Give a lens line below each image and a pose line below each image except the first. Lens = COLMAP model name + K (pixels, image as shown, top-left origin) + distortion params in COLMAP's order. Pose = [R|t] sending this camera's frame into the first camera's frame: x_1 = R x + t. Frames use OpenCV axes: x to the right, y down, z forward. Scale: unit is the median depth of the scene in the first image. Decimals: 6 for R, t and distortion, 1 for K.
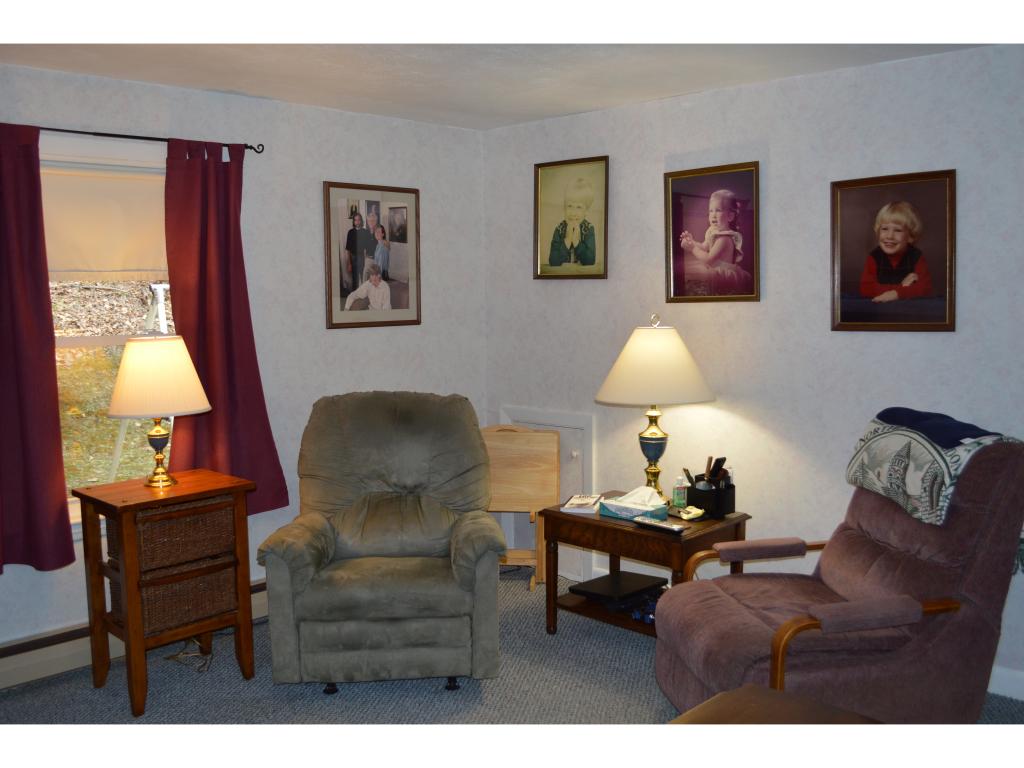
lens RADIAL K [[932.7, 0, 514.9], [0, 932.7, 382.9], [0, 0, 1]] dist [-0.060686, 0.000000]
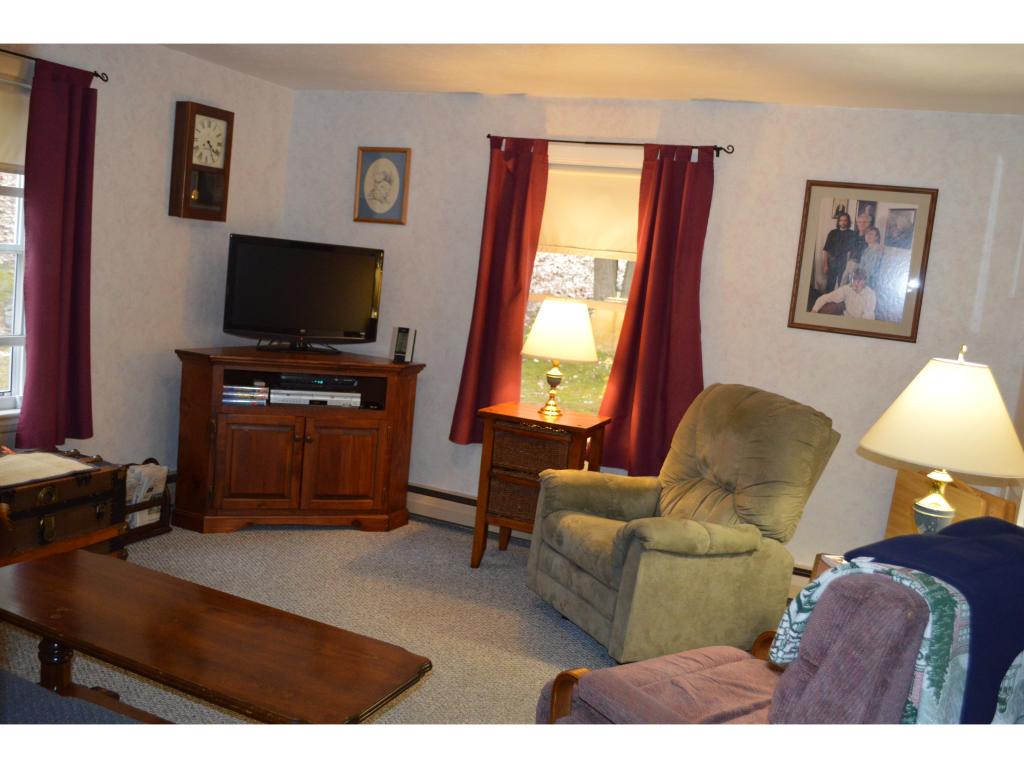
lens RADIAL K [[932.7, 0, 515.8], [0, 932.7, 383.0], [0, 0, 1]] dist [-0.060686, 0.000000]
pose [[0.367474, 0.171343, -0.914114, 0.608235], [-0.199869, 0.974467, 0.102308, -0.042698], [0.908303, 0.145108, 0.392337, 0.348642]]
